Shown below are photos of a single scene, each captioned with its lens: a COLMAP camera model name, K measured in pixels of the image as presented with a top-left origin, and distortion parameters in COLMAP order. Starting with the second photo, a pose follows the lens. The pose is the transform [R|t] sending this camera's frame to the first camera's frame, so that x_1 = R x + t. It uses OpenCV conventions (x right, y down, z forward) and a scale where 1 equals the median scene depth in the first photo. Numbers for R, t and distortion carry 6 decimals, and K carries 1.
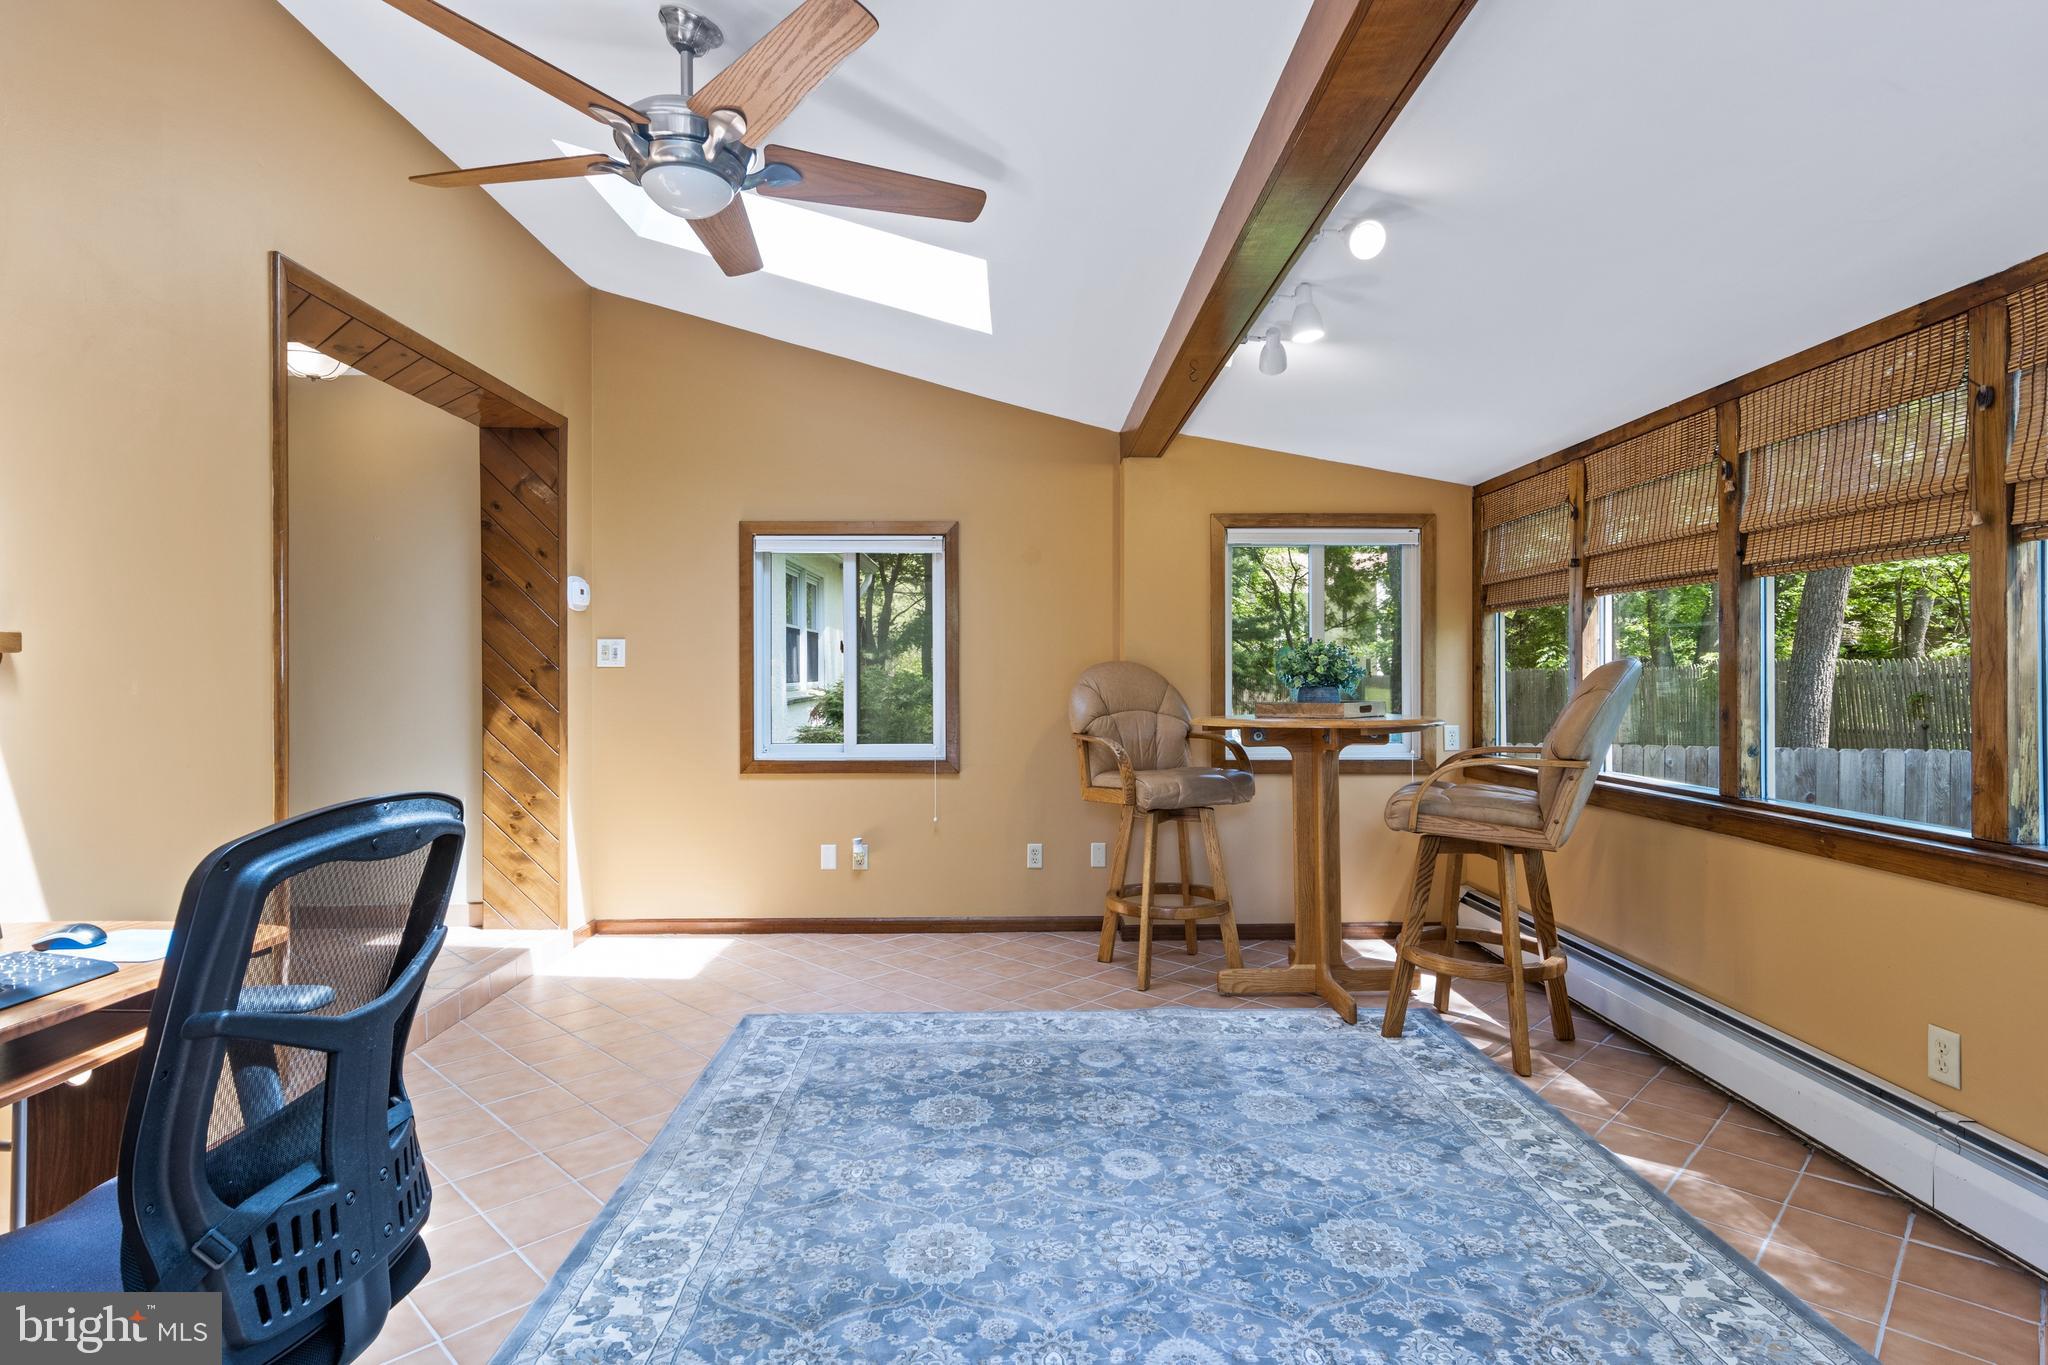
lens RADIAL K [[1059.8, 0, 1022.6], [0, 1059.8, 675.8], [0, 0, 1]] dist [0.020216, -0.007196]
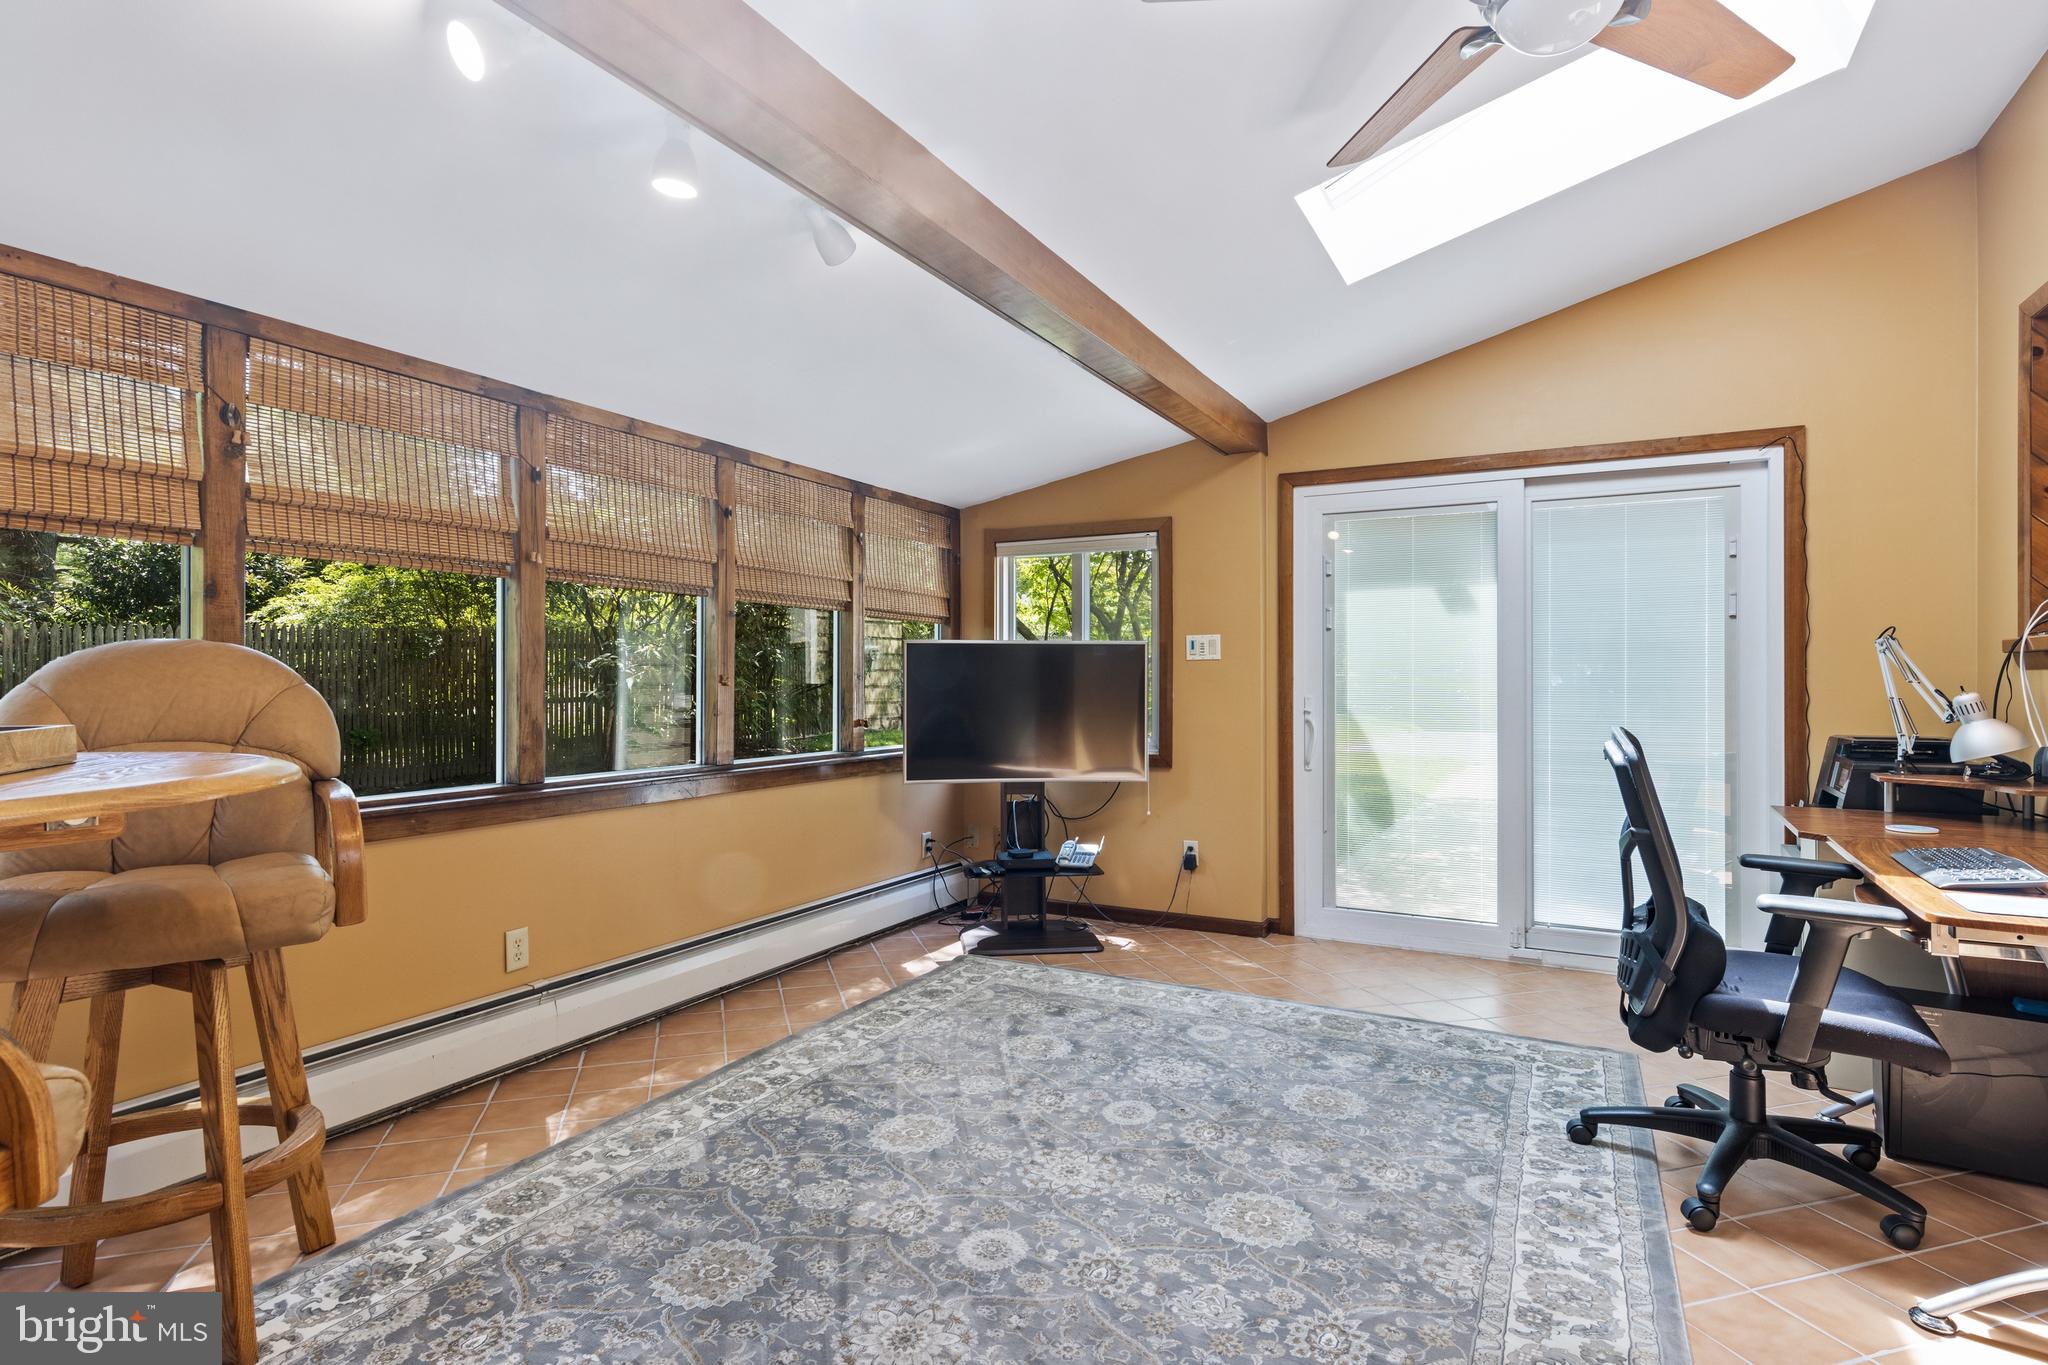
lens RADIAL K [[1059.8, 0, 1022.2], [0, 1059.8, 683.9], [0, 0, 1]] dist [0.020216, -0.007196]
pose [[-0.878499, -0.003820, 0.477730, -0.315806], [0.000699, 0.999957, 0.009280, 0.006614], [-0.477744, 0.008486, -0.878458, 1.717433]]
